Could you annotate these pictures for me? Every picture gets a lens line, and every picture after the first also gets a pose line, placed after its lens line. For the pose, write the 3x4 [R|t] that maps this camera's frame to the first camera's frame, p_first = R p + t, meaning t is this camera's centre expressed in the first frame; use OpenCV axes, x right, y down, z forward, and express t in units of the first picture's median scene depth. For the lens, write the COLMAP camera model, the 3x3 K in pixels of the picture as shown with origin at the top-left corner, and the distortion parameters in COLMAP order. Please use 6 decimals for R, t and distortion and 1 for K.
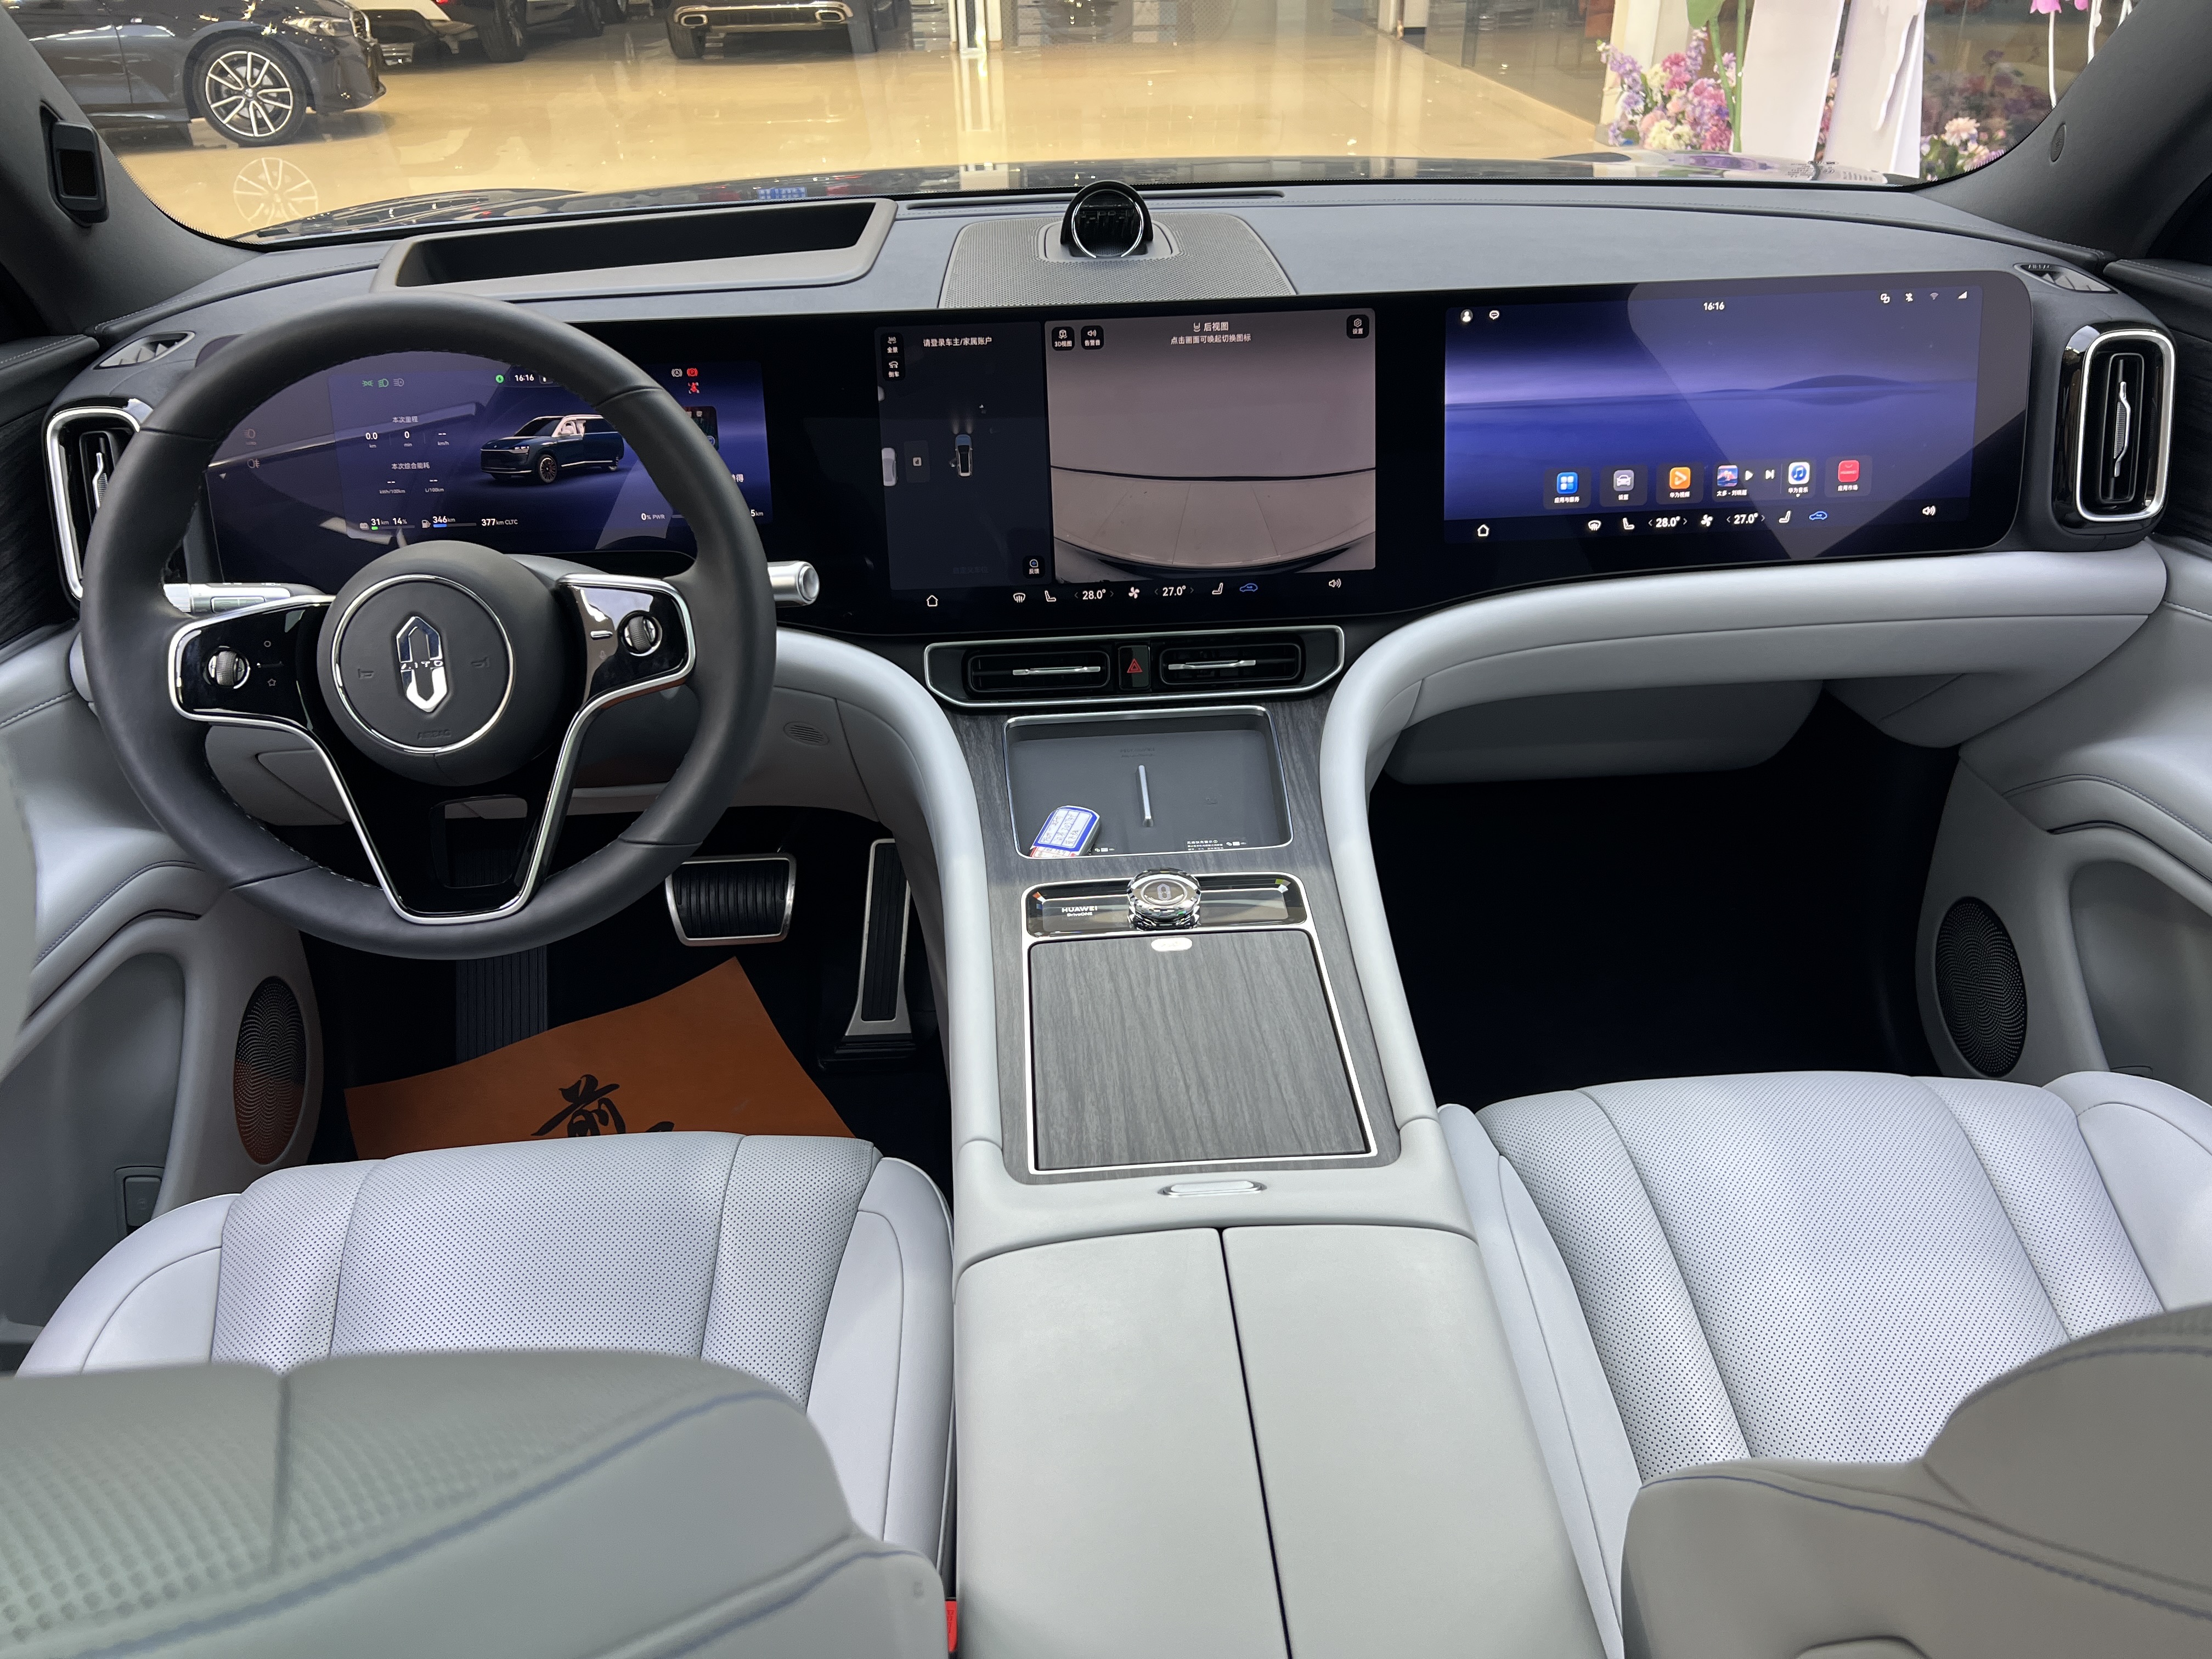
lens RADIAL K [[1628.5, 0, 1104.6], [0, 1628.5, 862.0], [0, 0, 1]] dist [0.041552, -0.055890]
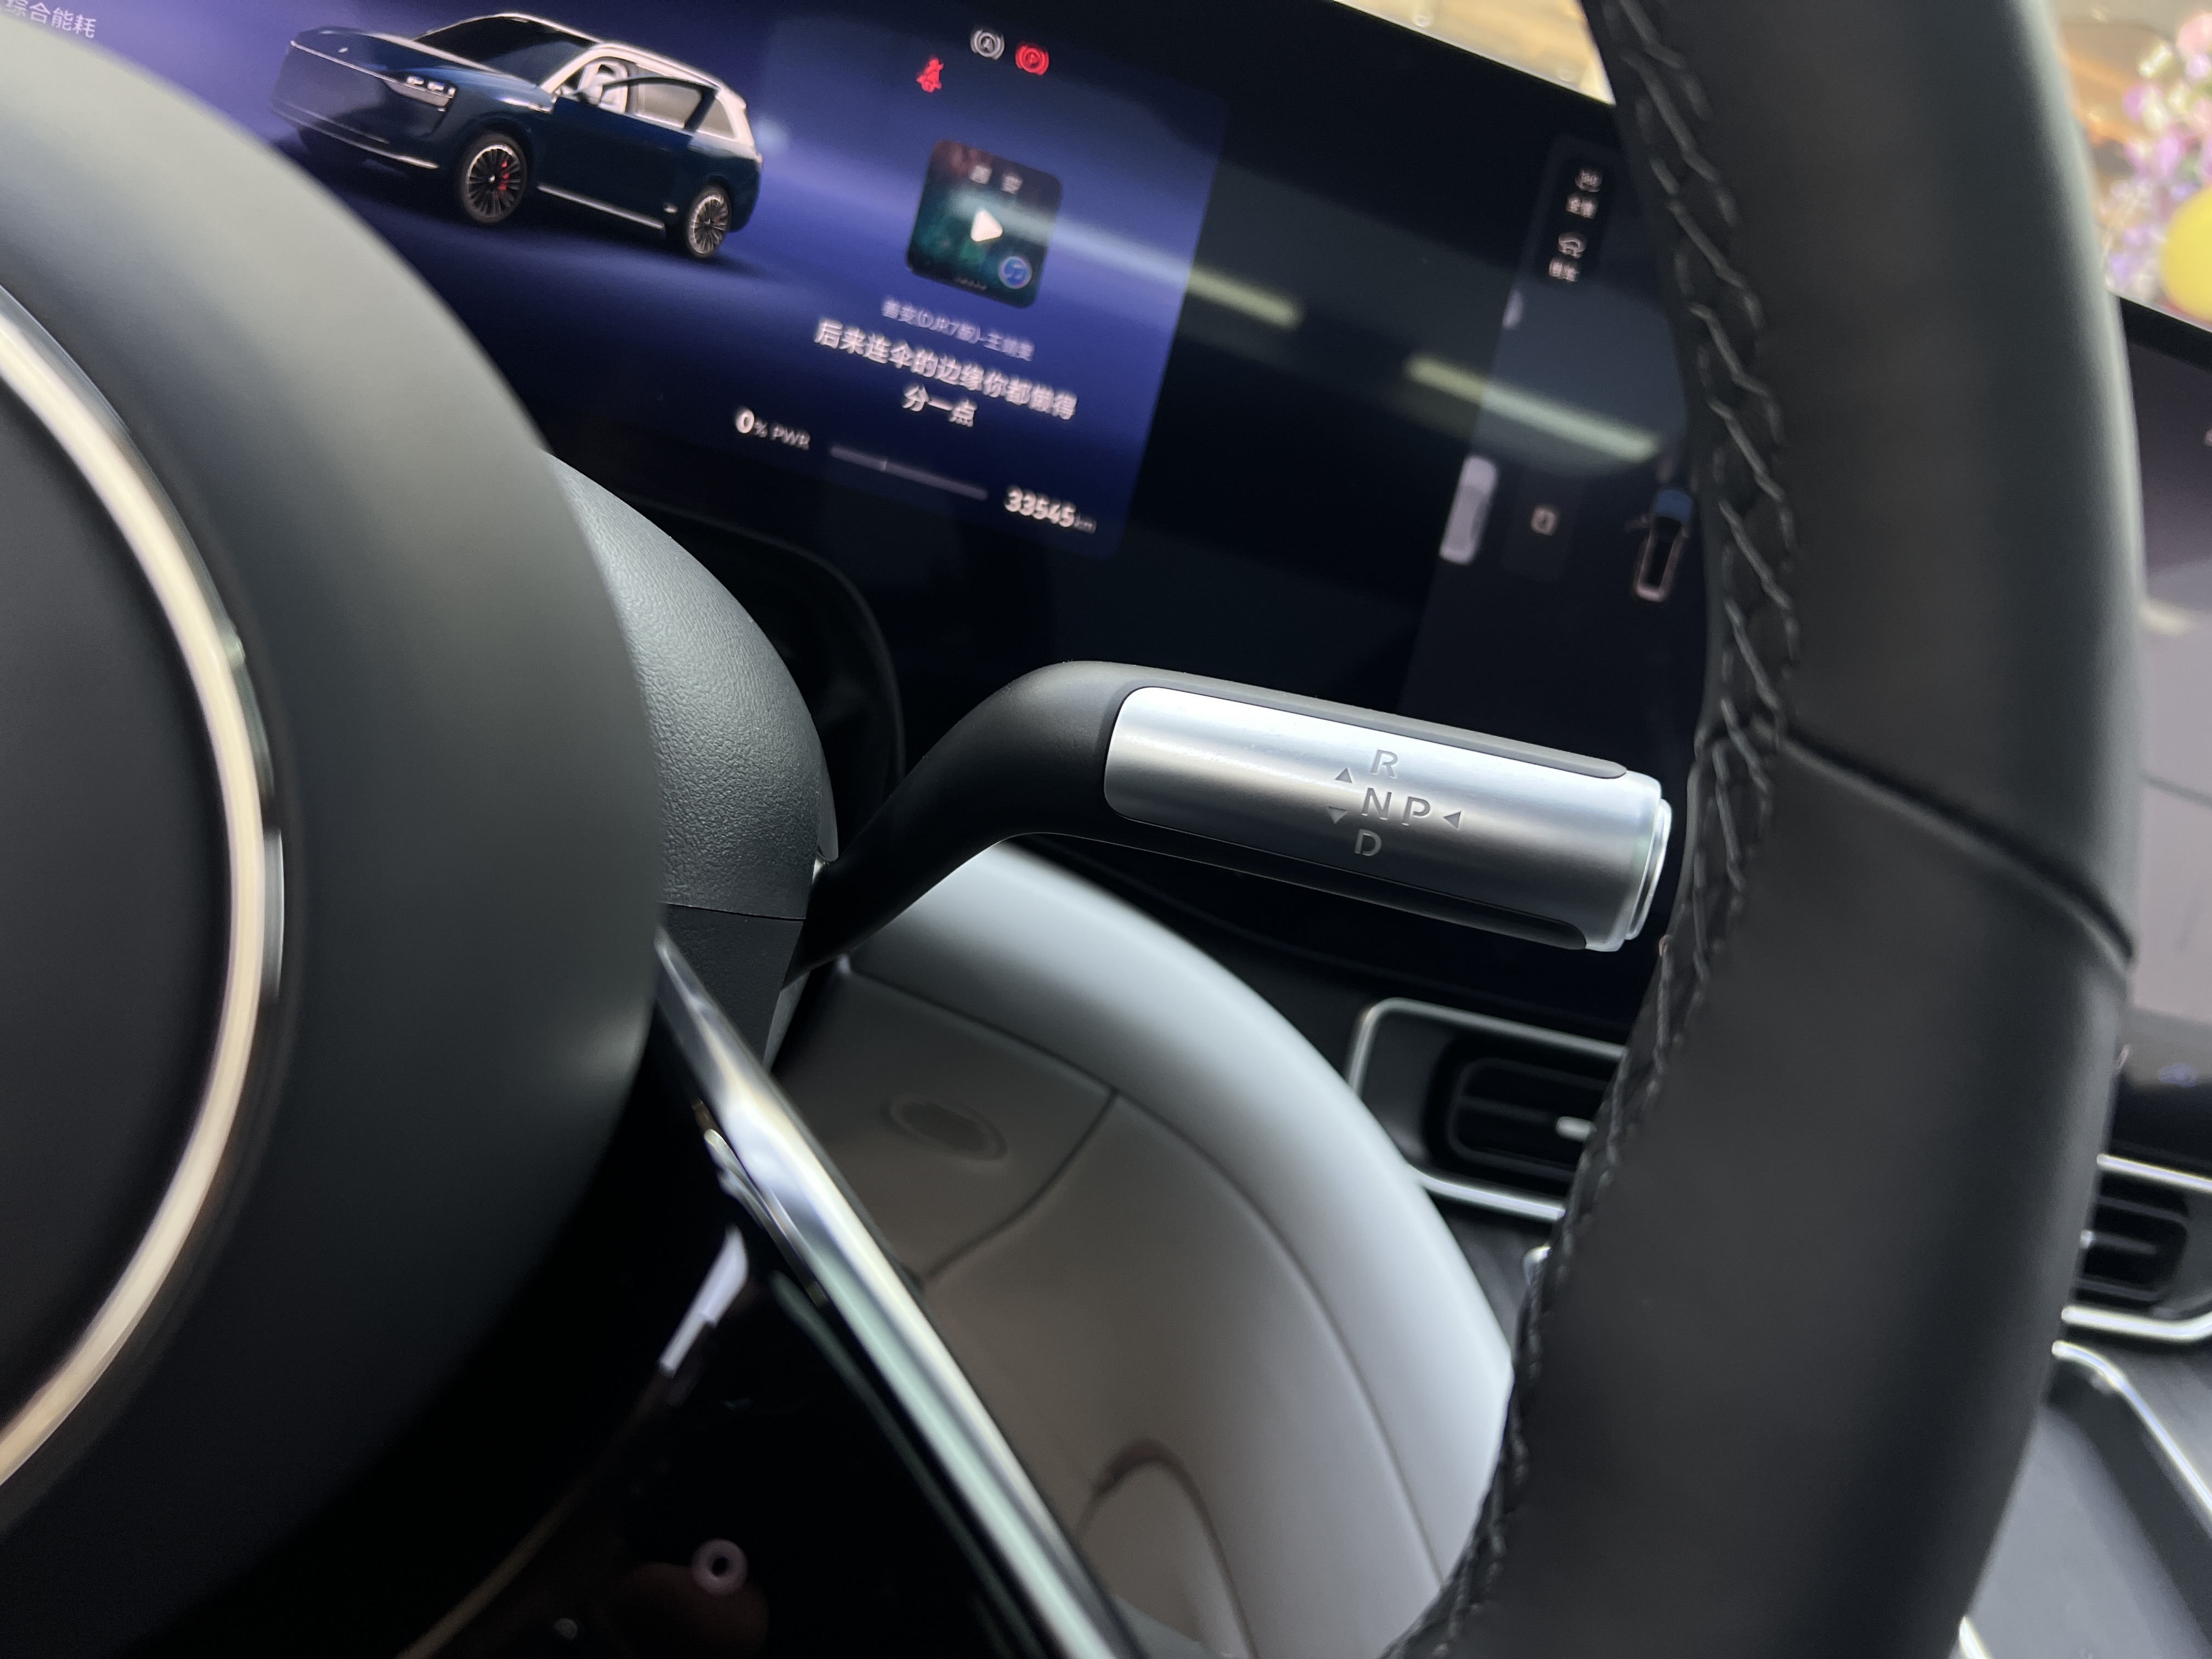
lens RADIAL K [[1628.5, 0, 1088.0], [0, 1628.5, 814.8], [0, 0, 1]] dist [0.041552, -0.055890]
pose [[0.942599, 0.274460, 0.190207, -0.256842], [-0.249597, 0.957480, -0.144685, -0.106743], [-0.221830, 0.088905, 0.971024, 0.676753]]
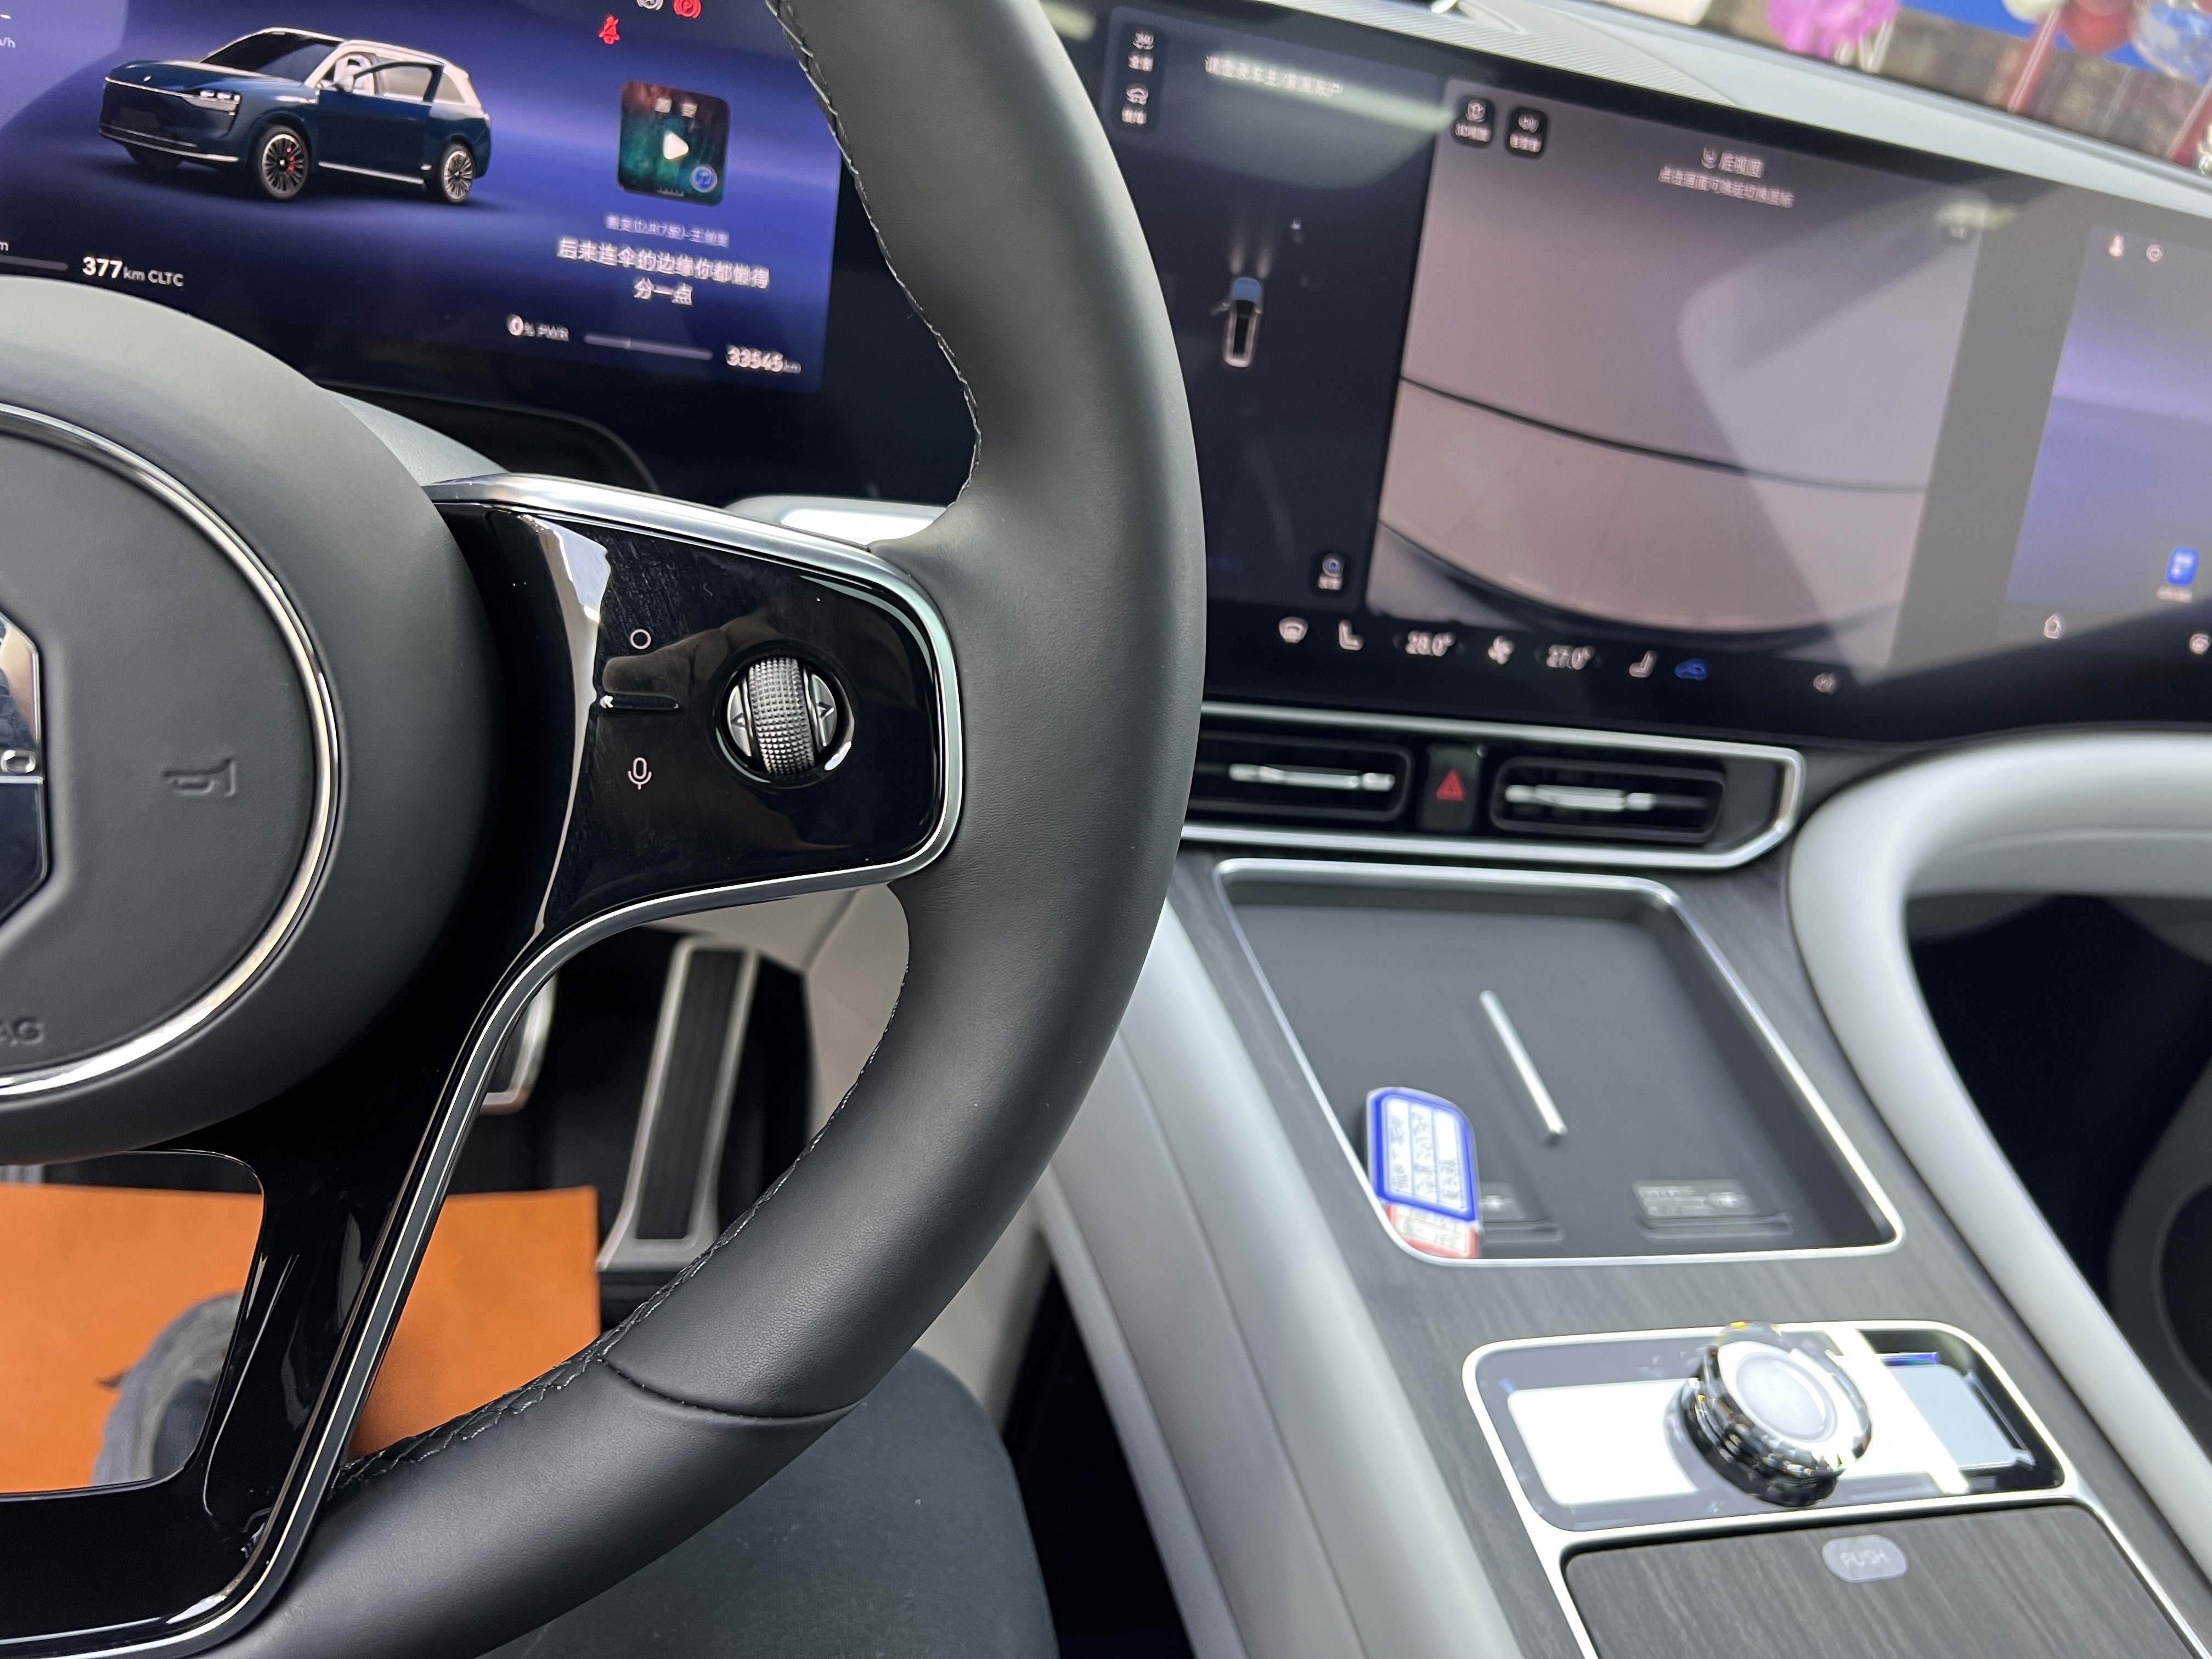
lens RADIAL K [[1628.5, 0, 1100.9], [0, 1628.5, 829.0], [0, 0, 1]] dist [0.041552, -0.055890]
pose [[0.954818, 0.102147, 0.279087, -0.241204], [-0.107833, 0.994156, 0.005056, -0.099974], [-0.276939, -0.034922, 0.960253, 0.545986]]
